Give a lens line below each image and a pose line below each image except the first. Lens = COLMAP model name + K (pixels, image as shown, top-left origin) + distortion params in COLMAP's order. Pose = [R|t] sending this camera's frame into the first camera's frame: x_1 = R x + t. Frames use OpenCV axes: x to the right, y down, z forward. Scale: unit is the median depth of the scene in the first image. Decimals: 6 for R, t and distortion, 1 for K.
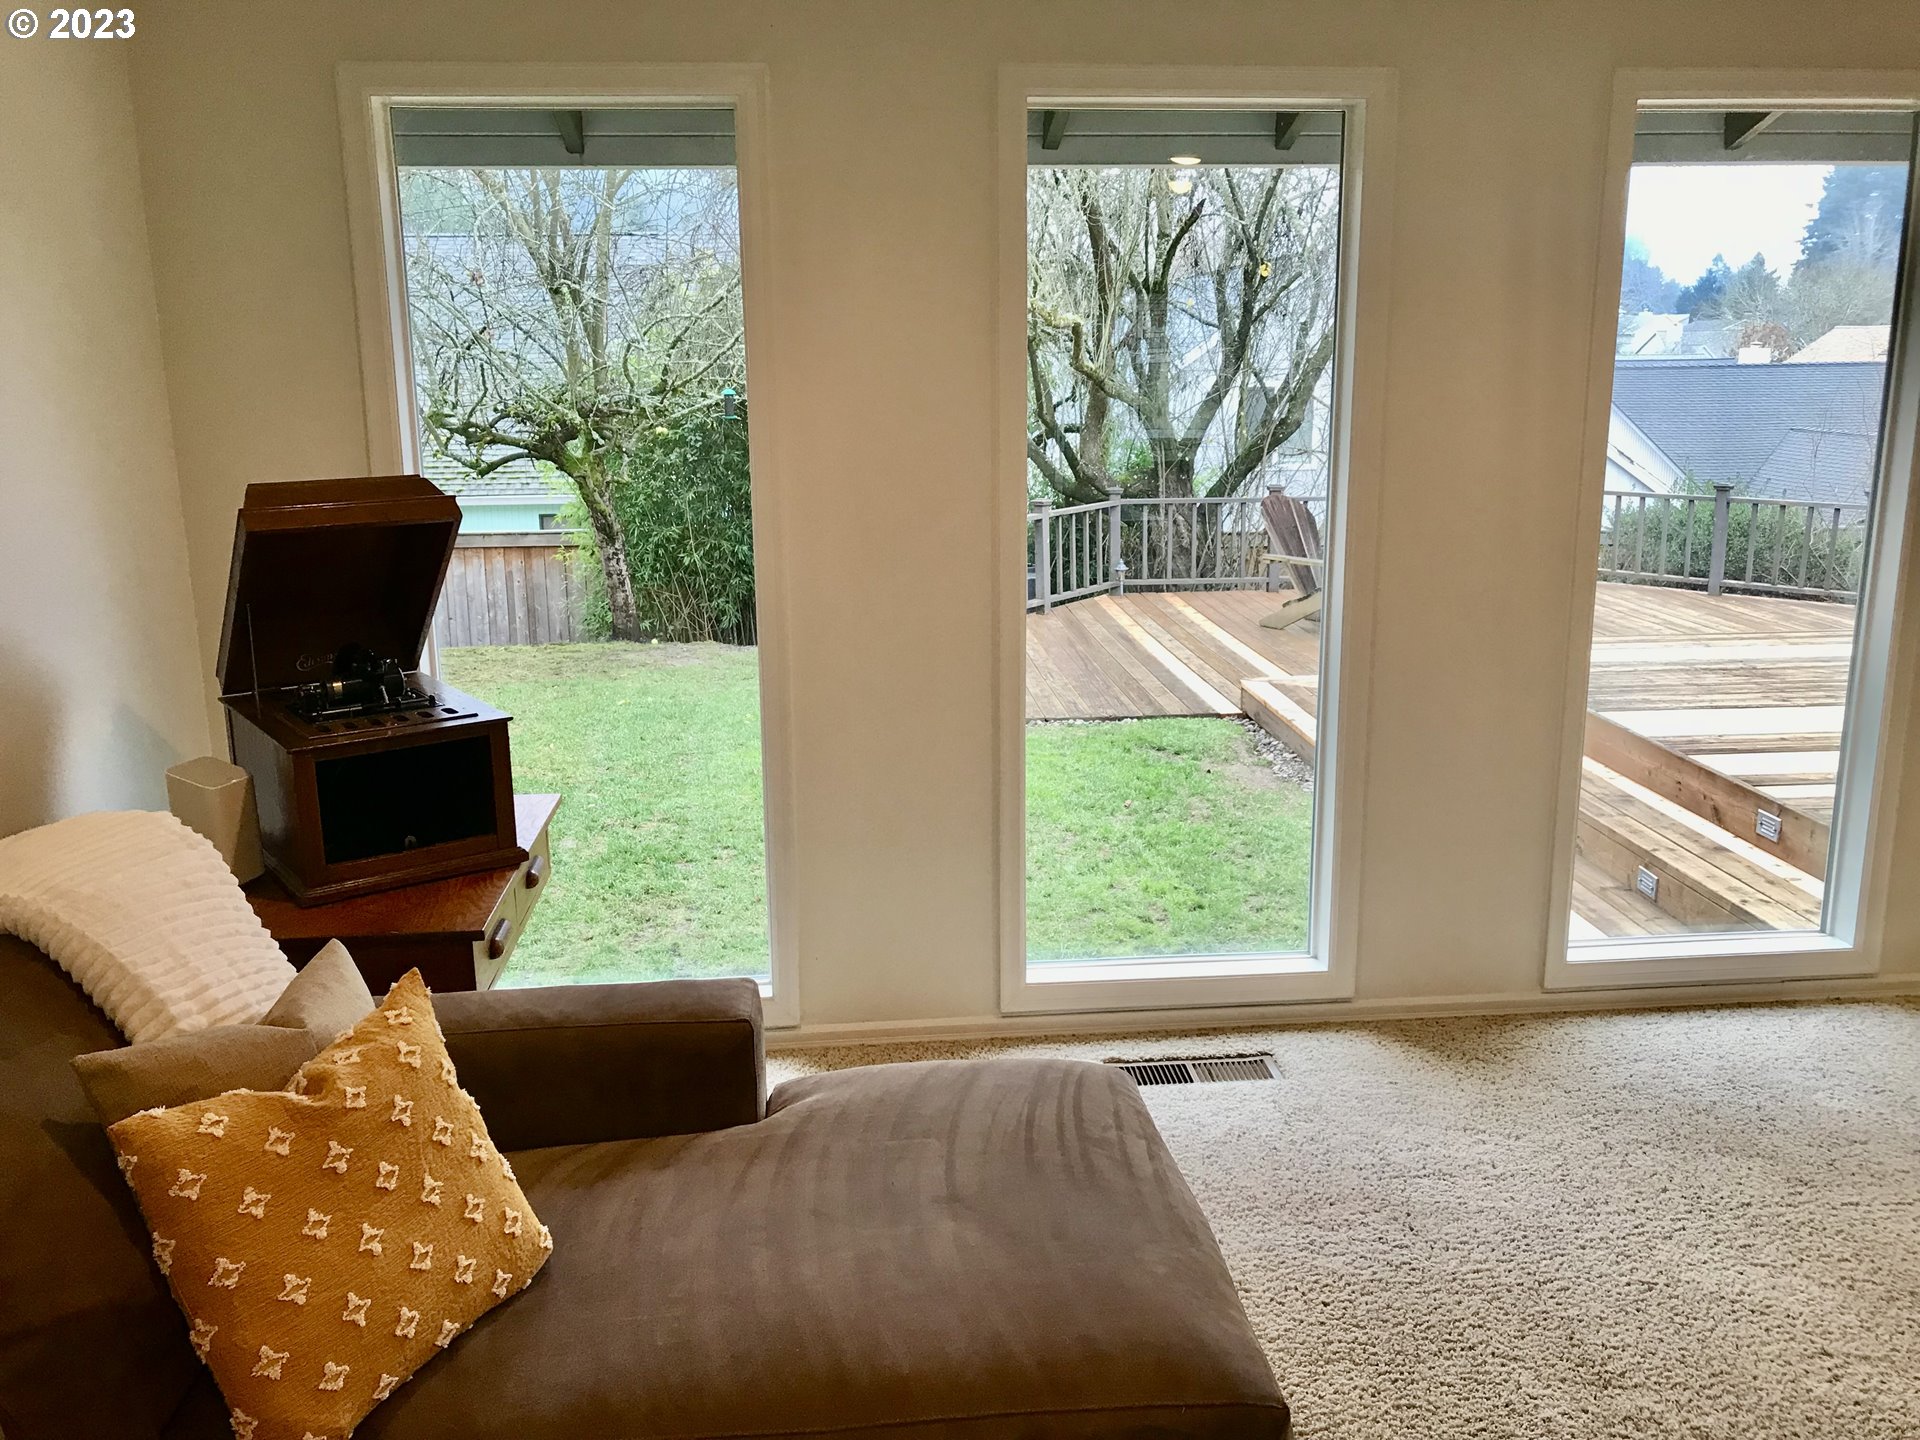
lens RADIAL K [[1574.6, 0, 947.4], [0, 1574.6, 673.2], [0, 0, 1]] dist [0.018412, 0.004111]
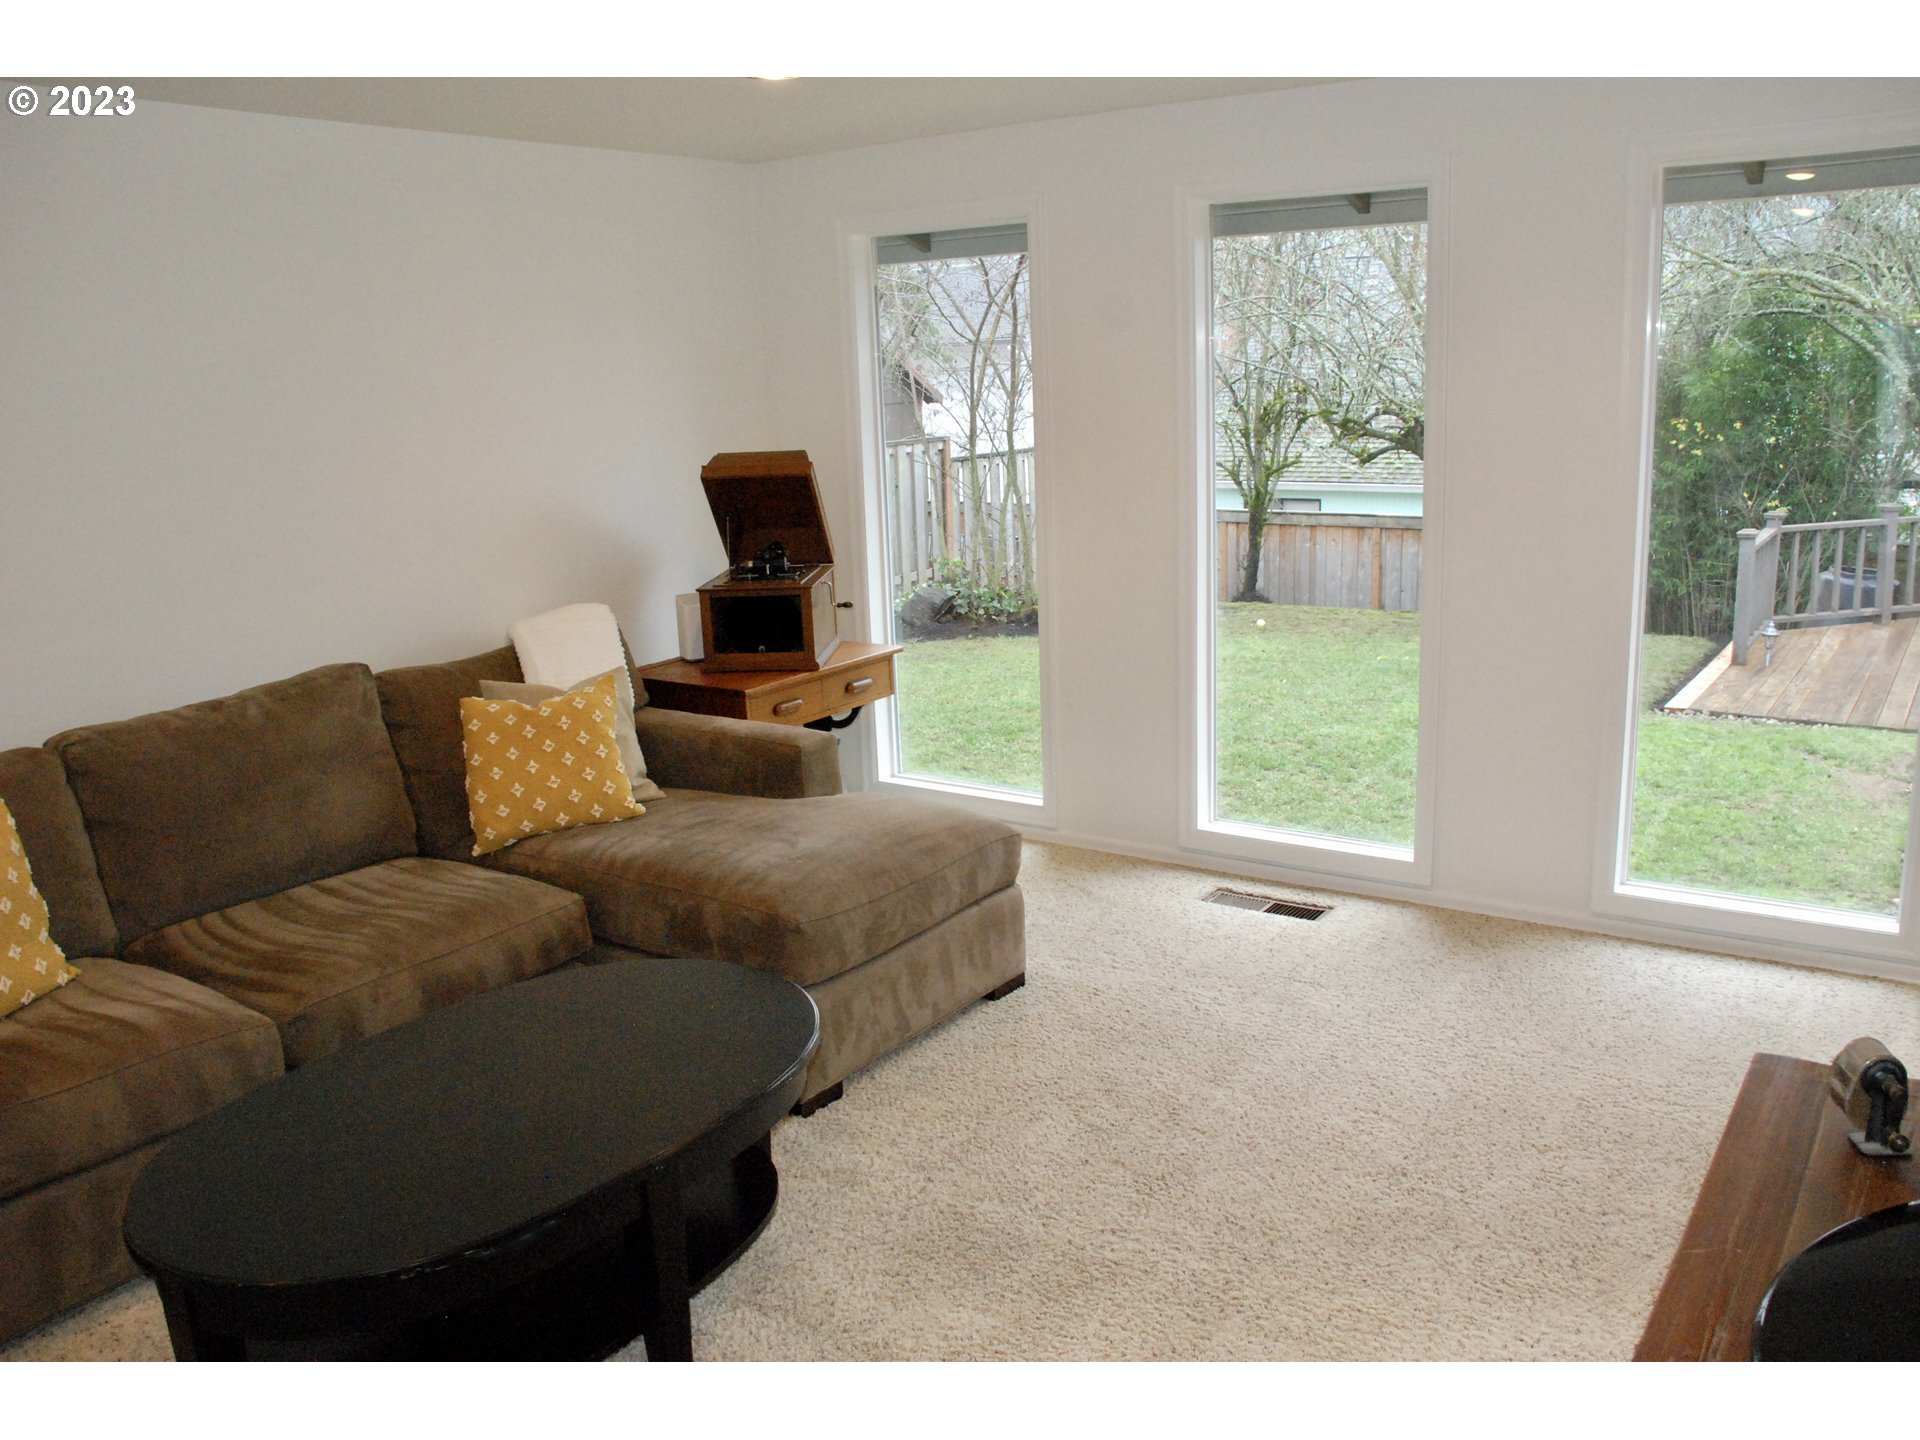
lens RADIAL K [[1506.7, 0, 960.0], [0, 1506.7, 720.0], [0, 0, 1]] dist [-0.008448, -0.008300]
pose [[0.764534, 0.128957, -0.631552, 0.703091], [-0.102844, 0.991636, 0.077982, 0.020550], [0.636326, 0.005331, 0.771402, -0.154097]]
